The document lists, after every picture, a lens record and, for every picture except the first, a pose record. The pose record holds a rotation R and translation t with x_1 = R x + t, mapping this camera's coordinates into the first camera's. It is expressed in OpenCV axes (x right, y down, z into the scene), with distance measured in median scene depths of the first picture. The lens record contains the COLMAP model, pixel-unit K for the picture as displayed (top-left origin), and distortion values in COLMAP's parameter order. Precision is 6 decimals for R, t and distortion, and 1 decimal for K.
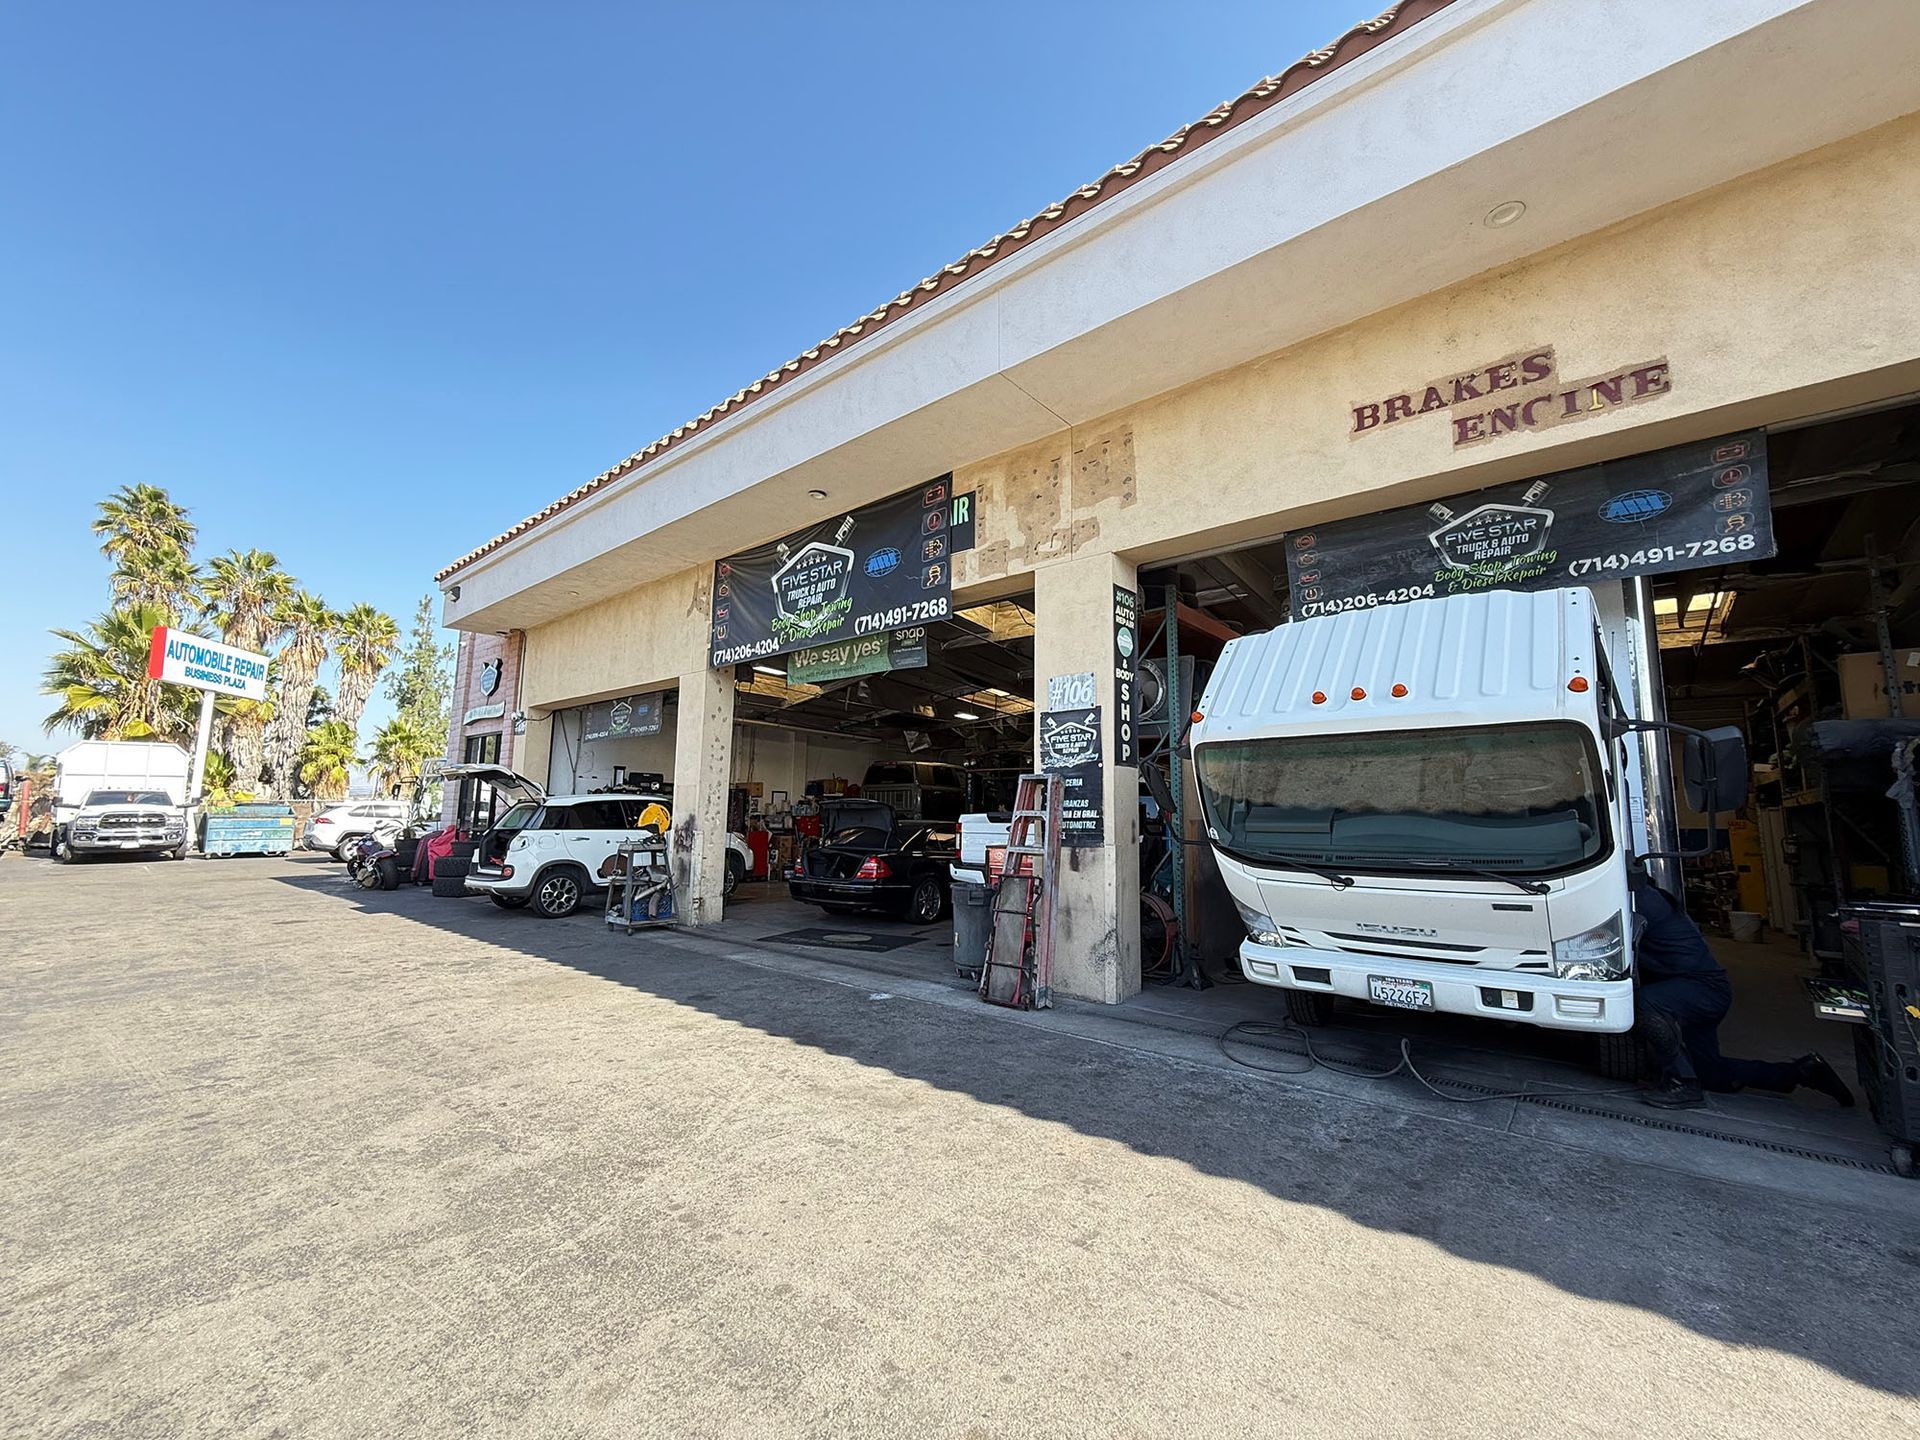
lens RADIAL K [[754.0, 0, 958.0], [0, 754.0, 730.8], [0, 0, 1]] dist [-0.003108, 0.001095]
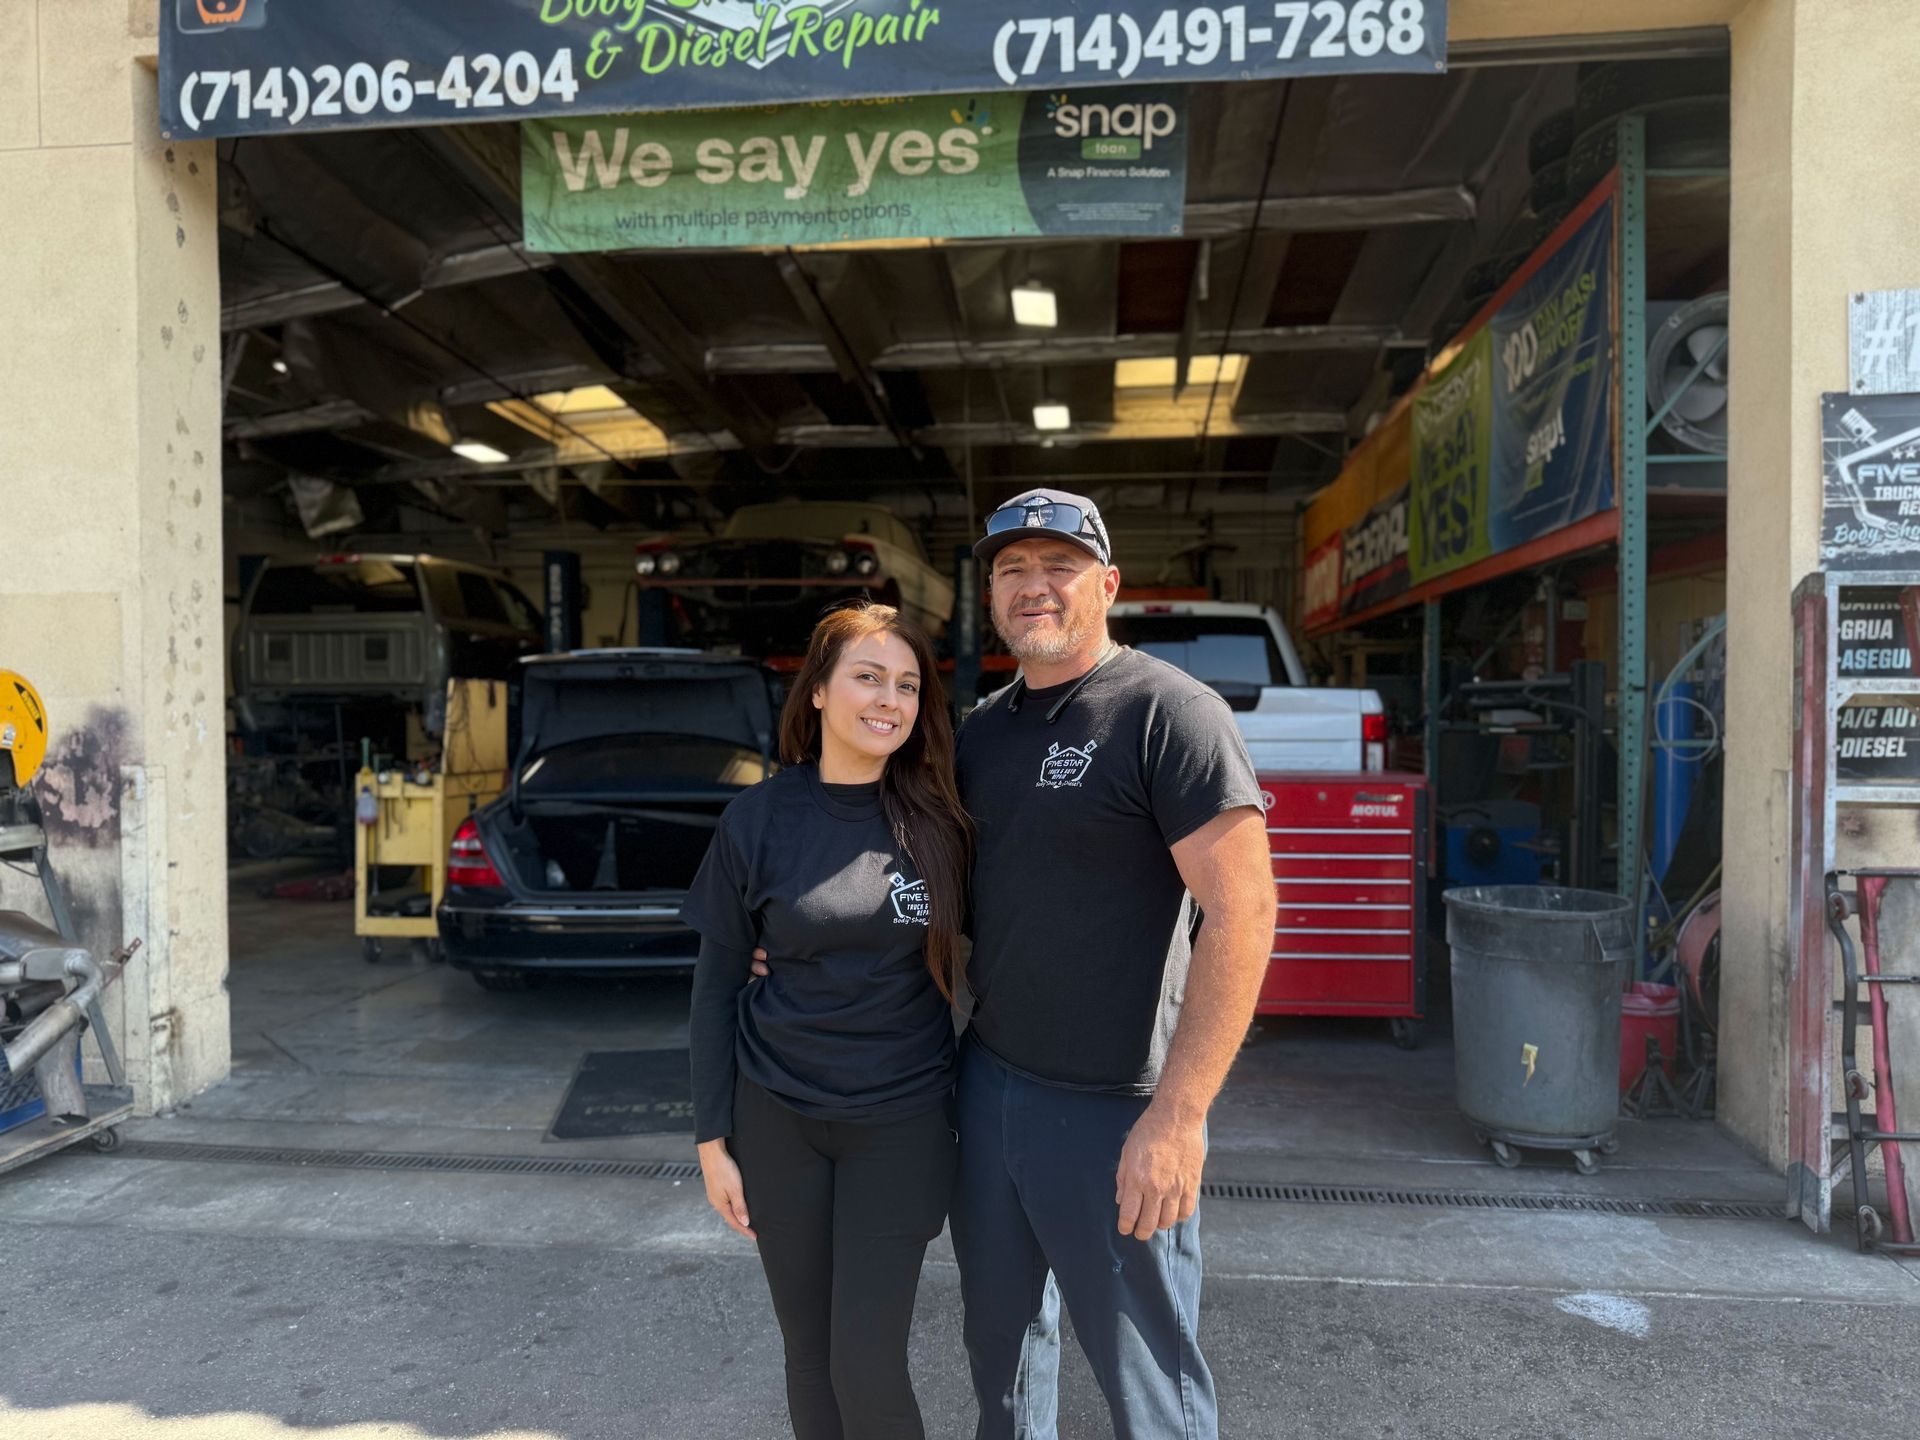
lens RADIAL K [[1369.7, 0, 957.5], [0, 1369.7, 731.5], [0, 0, 1]] dist [0.010896, -0.014927]
pose [[0.837279, -0.024746, 0.546216, -0.430283], [-0.051405, 0.990988, 0.123693, 0.054662], [-0.544354, -0.131644, 0.828461, 0.523087]]
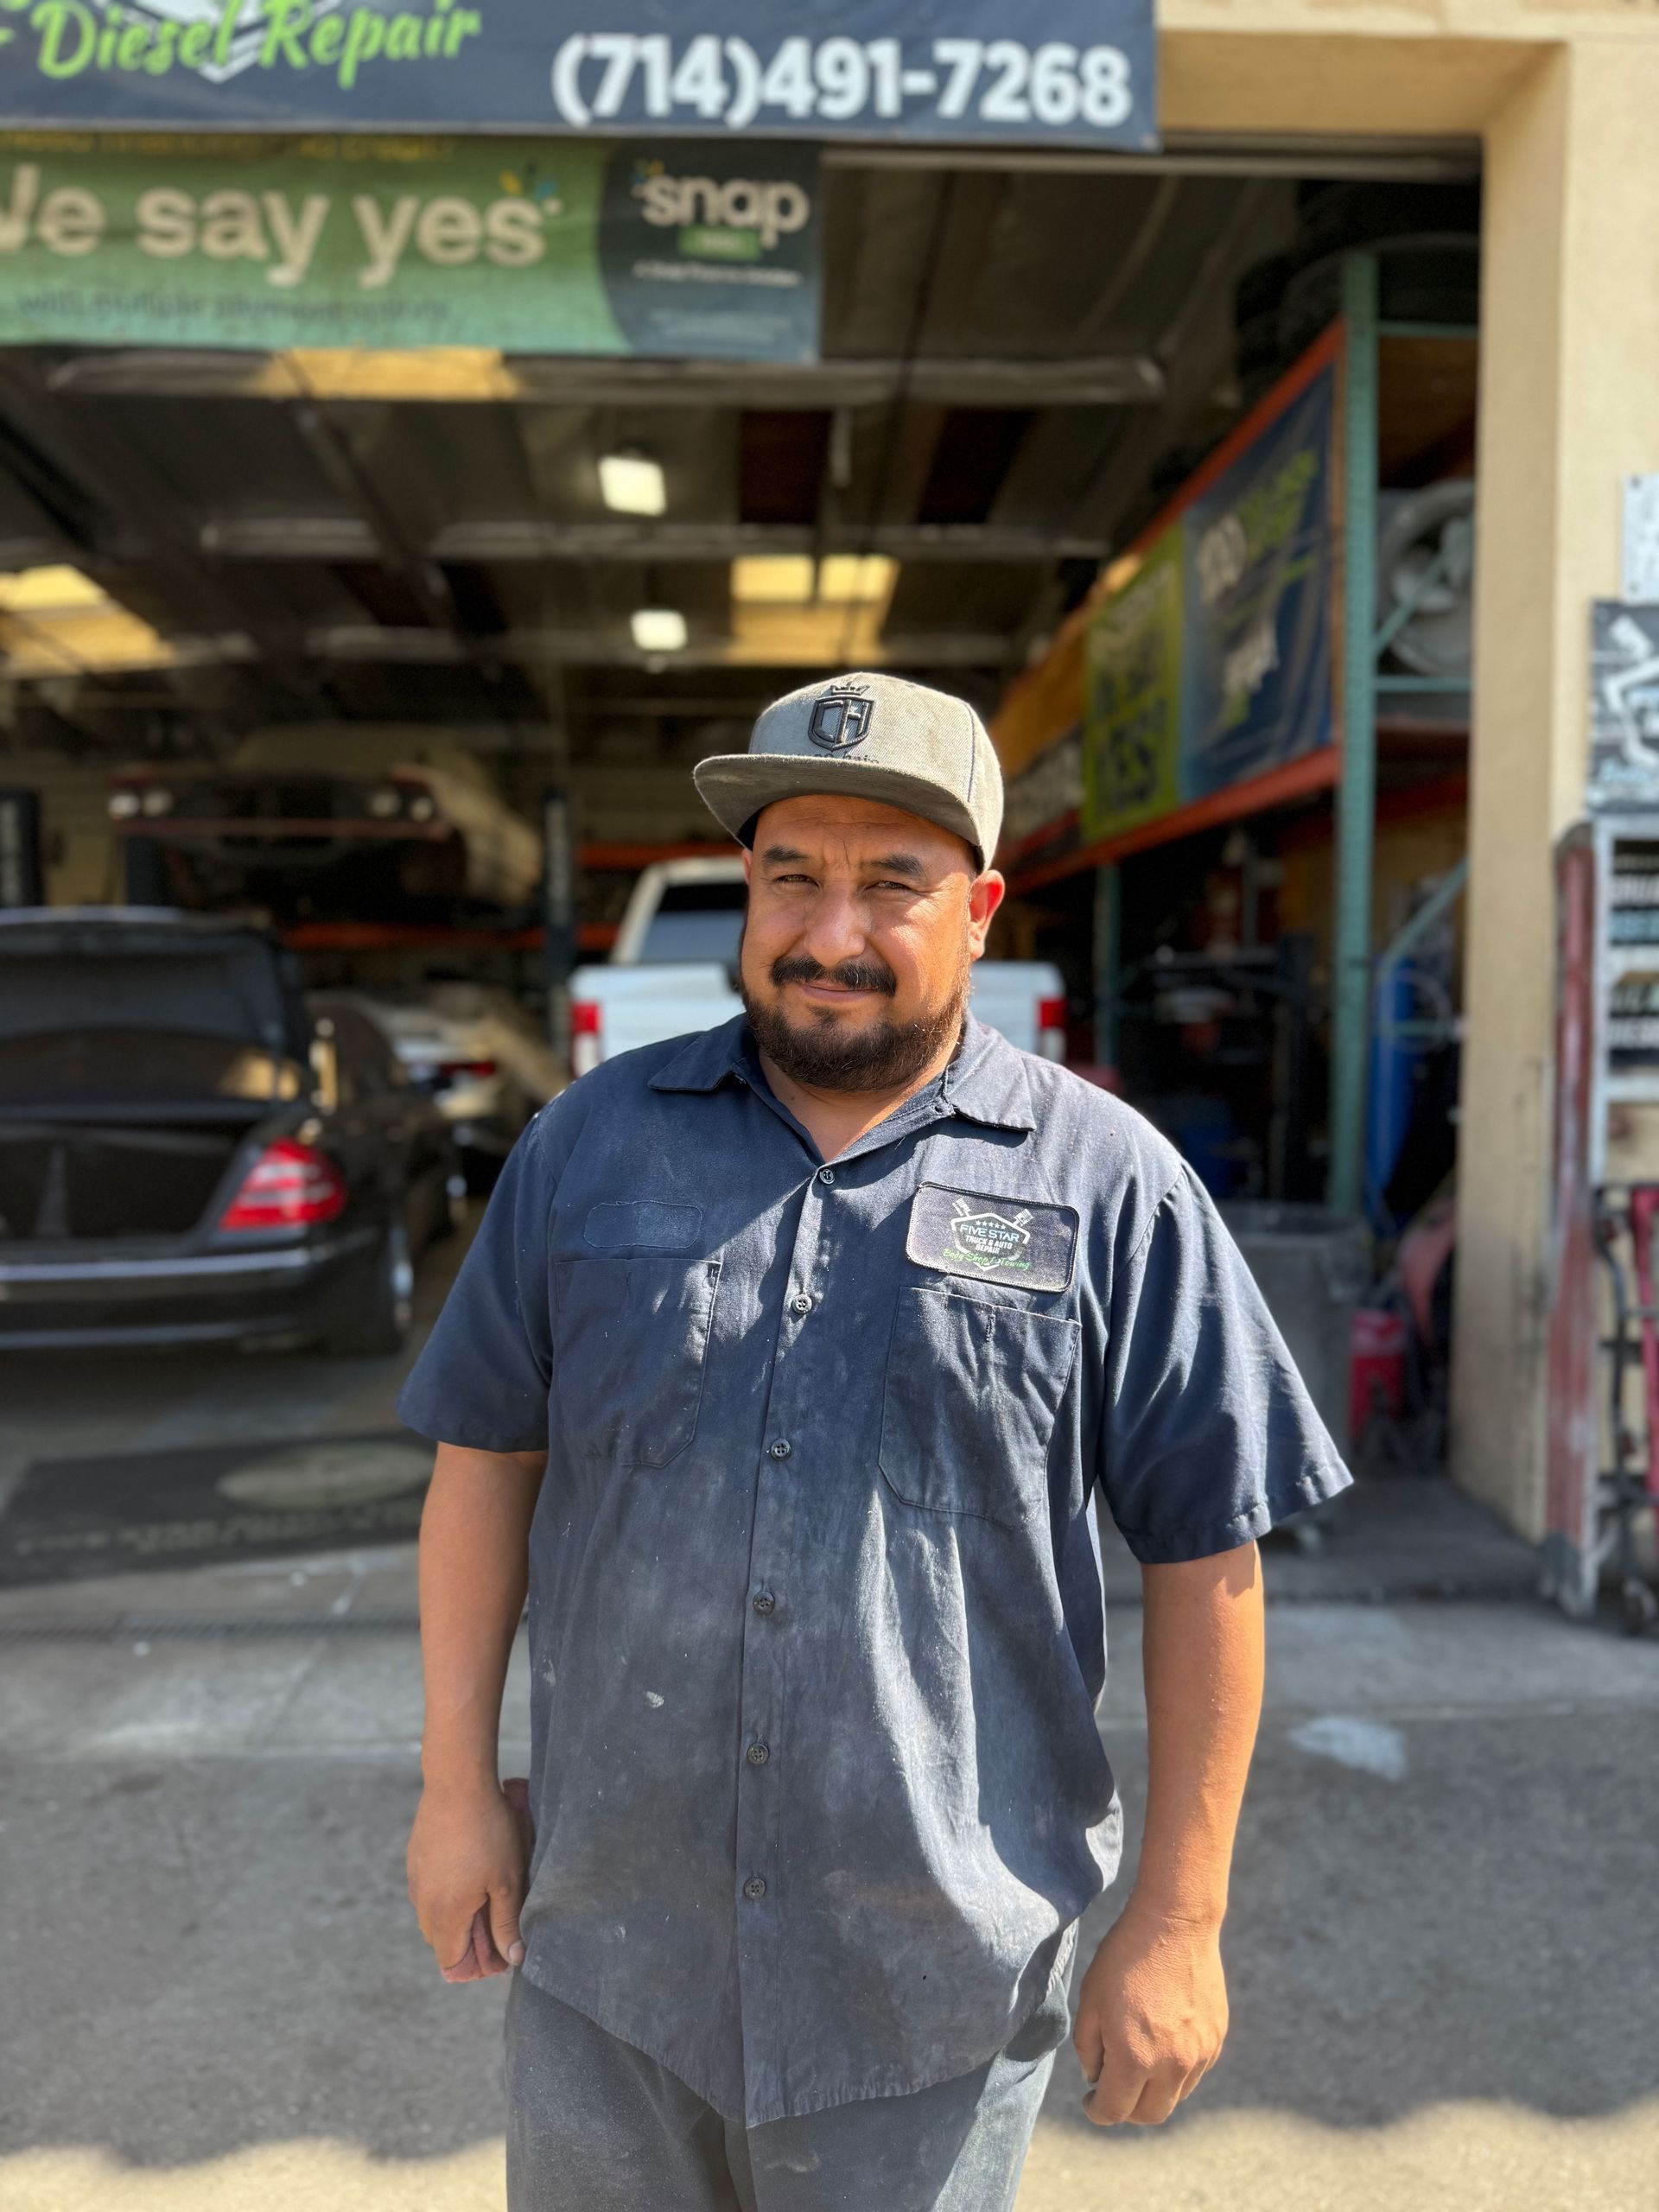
lens RADIAL K [[1578.0, 0, 828.8], [0, 1578.0, 1105.4], [0, 0, 1]] dist [0.010896, -0.014927]
pose [[0.732440, -0.069541, 0.677271, -0.387573], [-0.063765, 0.983391, 0.169932, 0.060563], [-0.677839, -0.167651, 0.715840, 0.571496]]
